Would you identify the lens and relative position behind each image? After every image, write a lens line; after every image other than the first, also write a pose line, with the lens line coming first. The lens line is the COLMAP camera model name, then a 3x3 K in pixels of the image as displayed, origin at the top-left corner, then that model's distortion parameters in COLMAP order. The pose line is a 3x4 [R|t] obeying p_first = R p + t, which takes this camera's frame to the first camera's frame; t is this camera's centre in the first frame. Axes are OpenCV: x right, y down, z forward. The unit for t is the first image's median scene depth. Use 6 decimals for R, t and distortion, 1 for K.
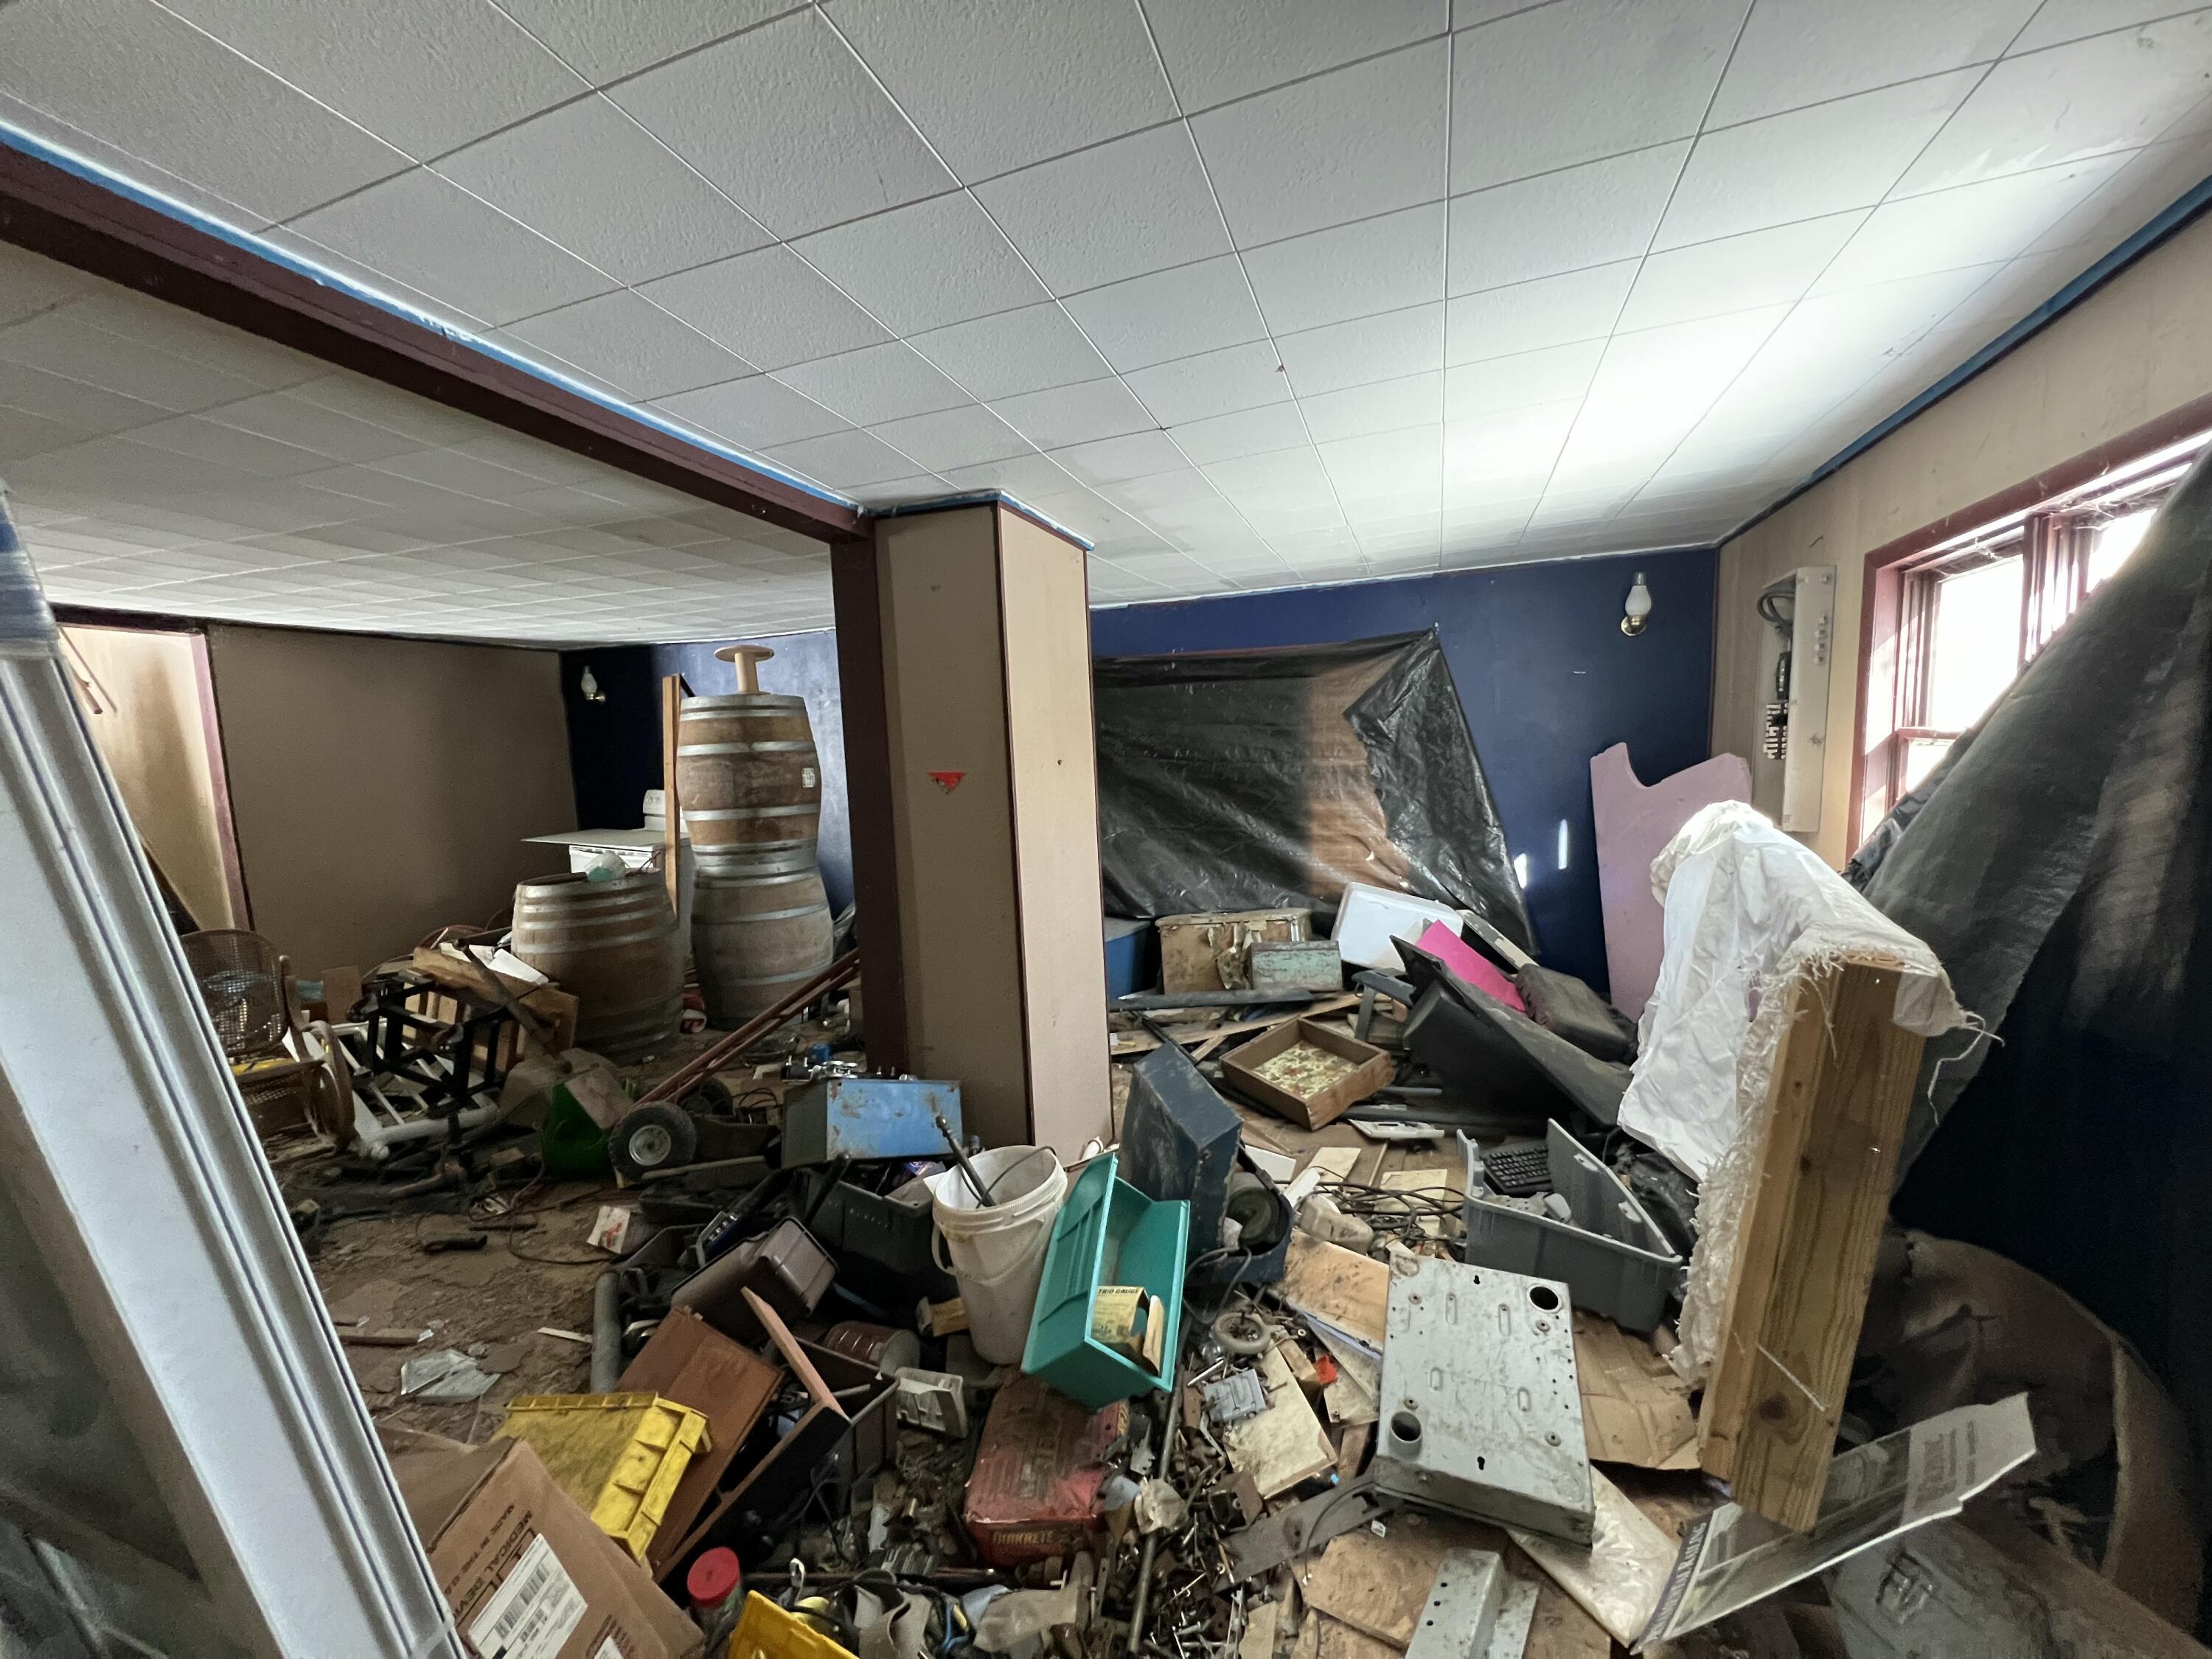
lens RADIAL K [[881.9, 0, 1113.7], [0, 881.9, 829.9], [0, 0, 1]] dist [-0.002376, -0.000062]
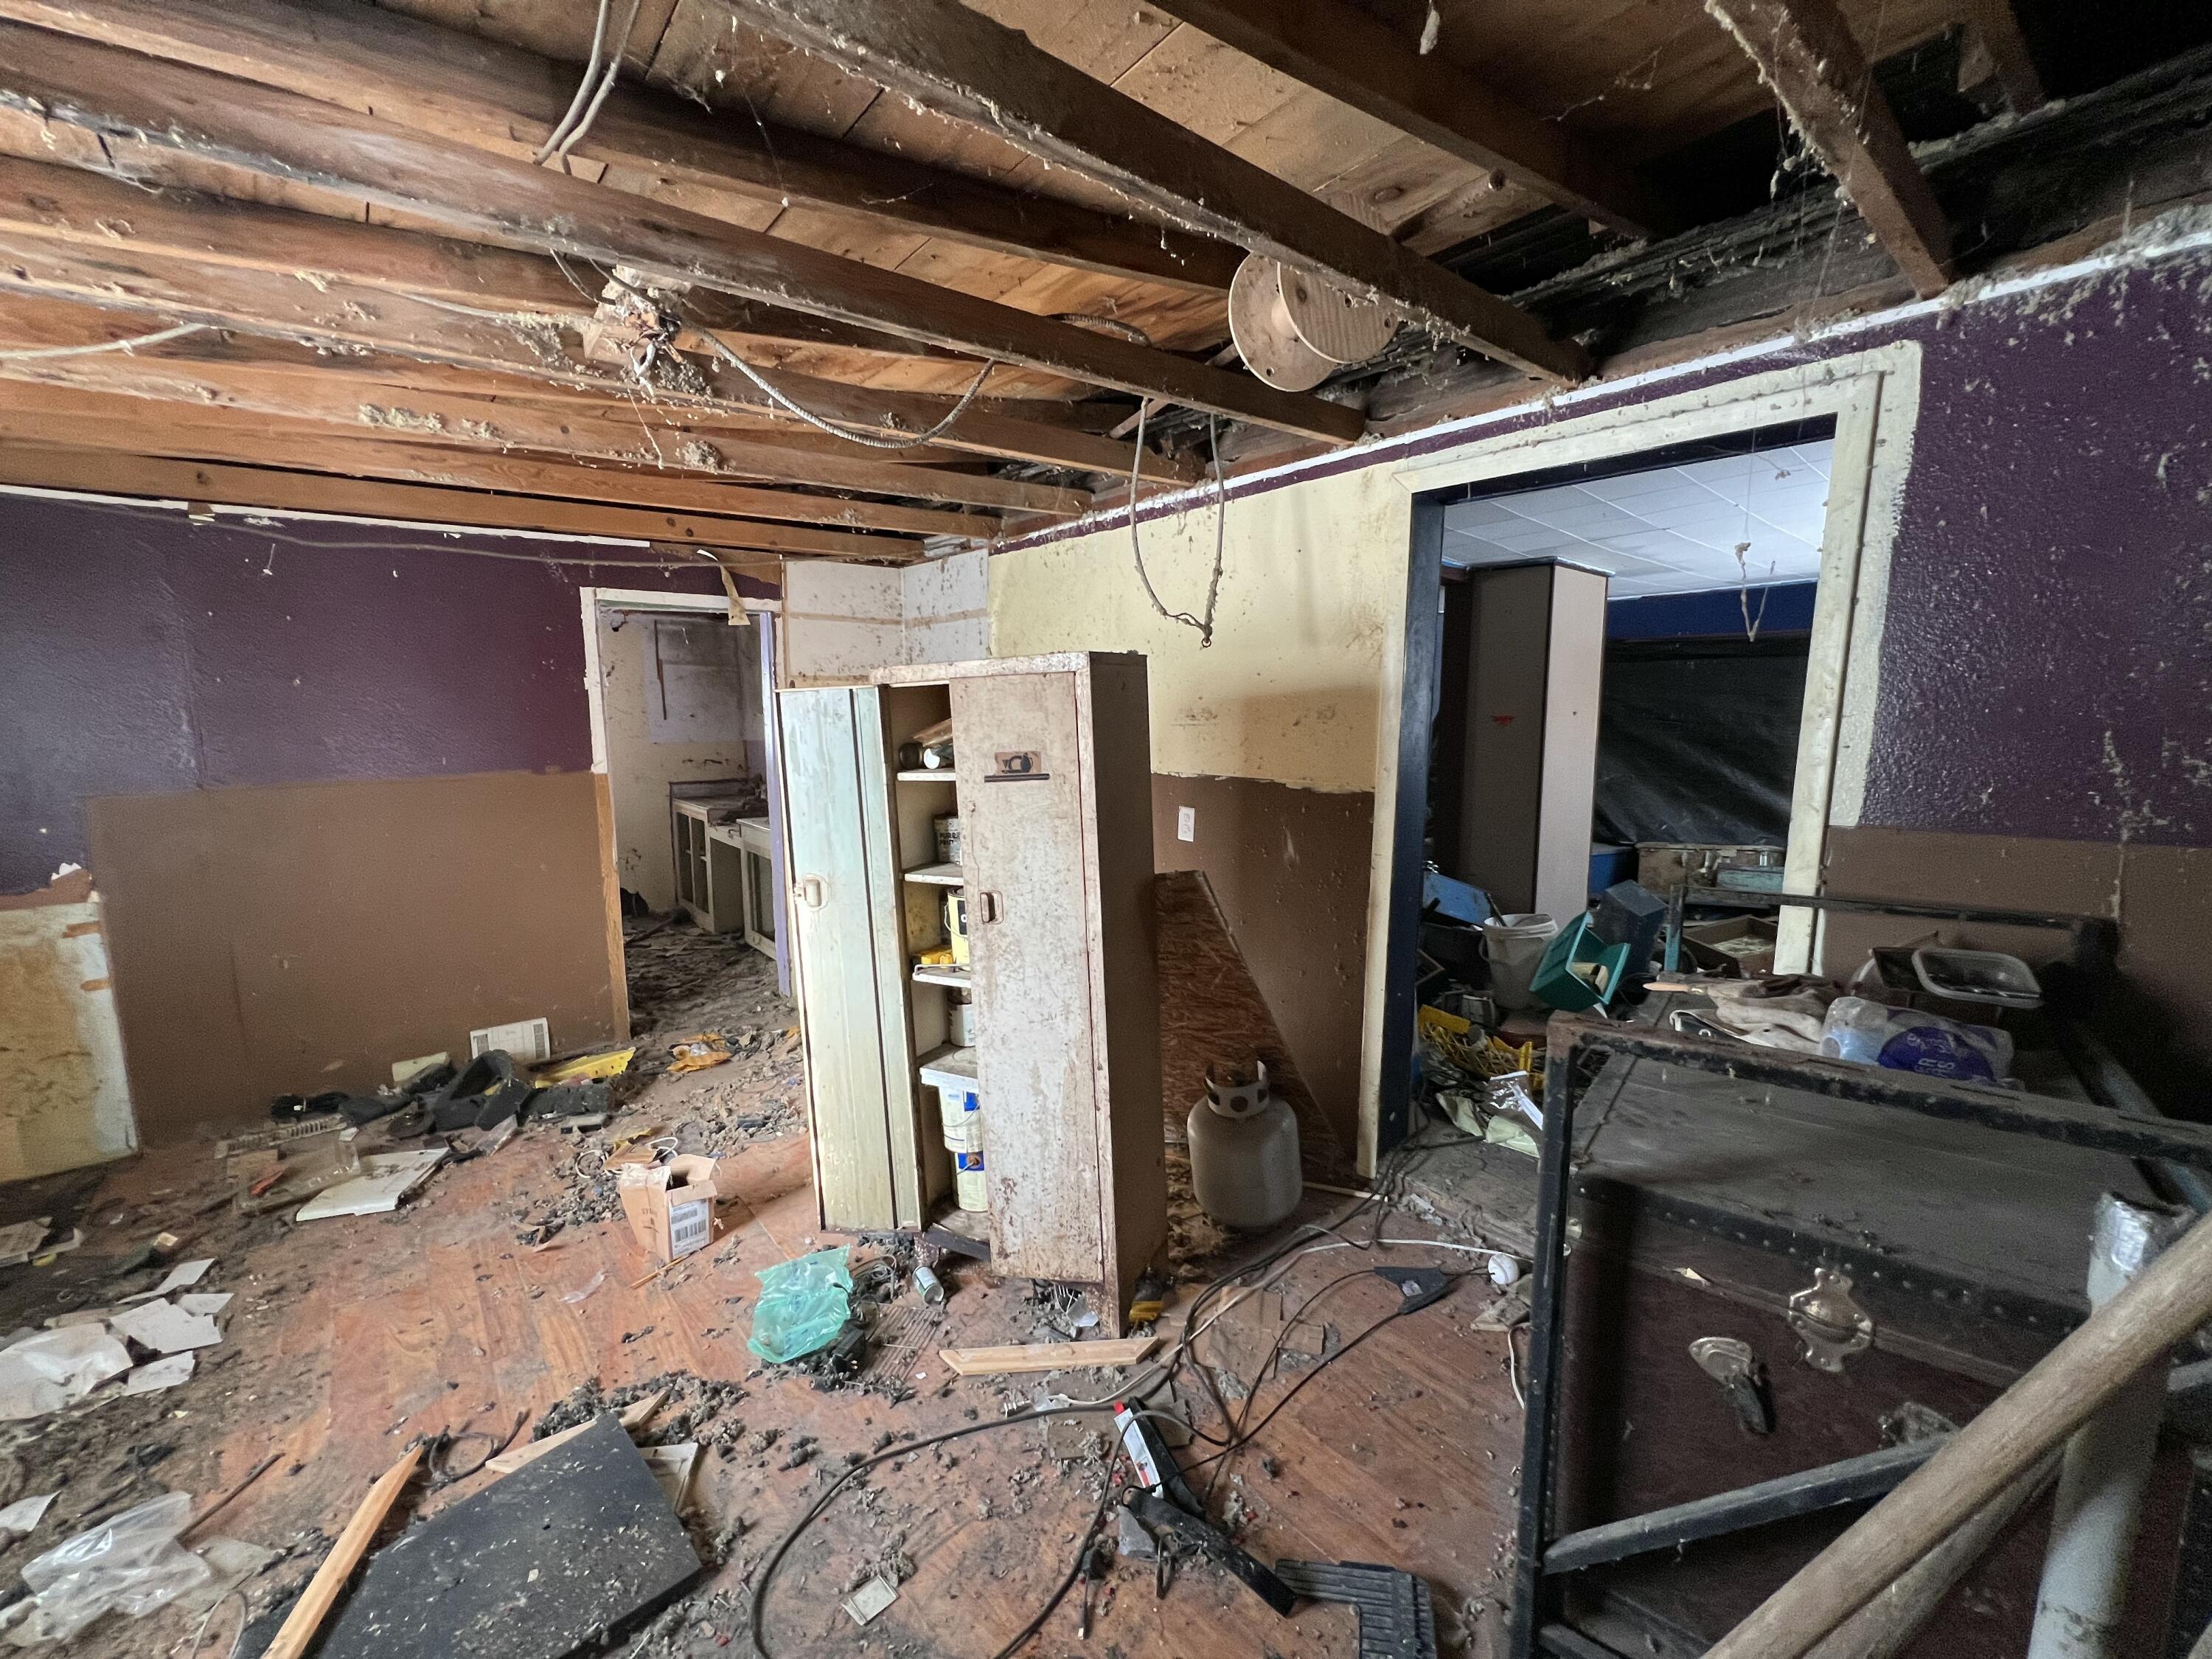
lens RADIAL K [[881.9, 0, 1103.3], [0, 881.9, 838.8], [0, 0, 1]] dist [-0.002376, -0.000062]
pose [[0.863856, 0.102526, -0.493194, 0.009231], [-0.078688, 0.994514, 0.068914, 0.075370], [0.497554, -0.020723, 0.867185, -0.578423]]
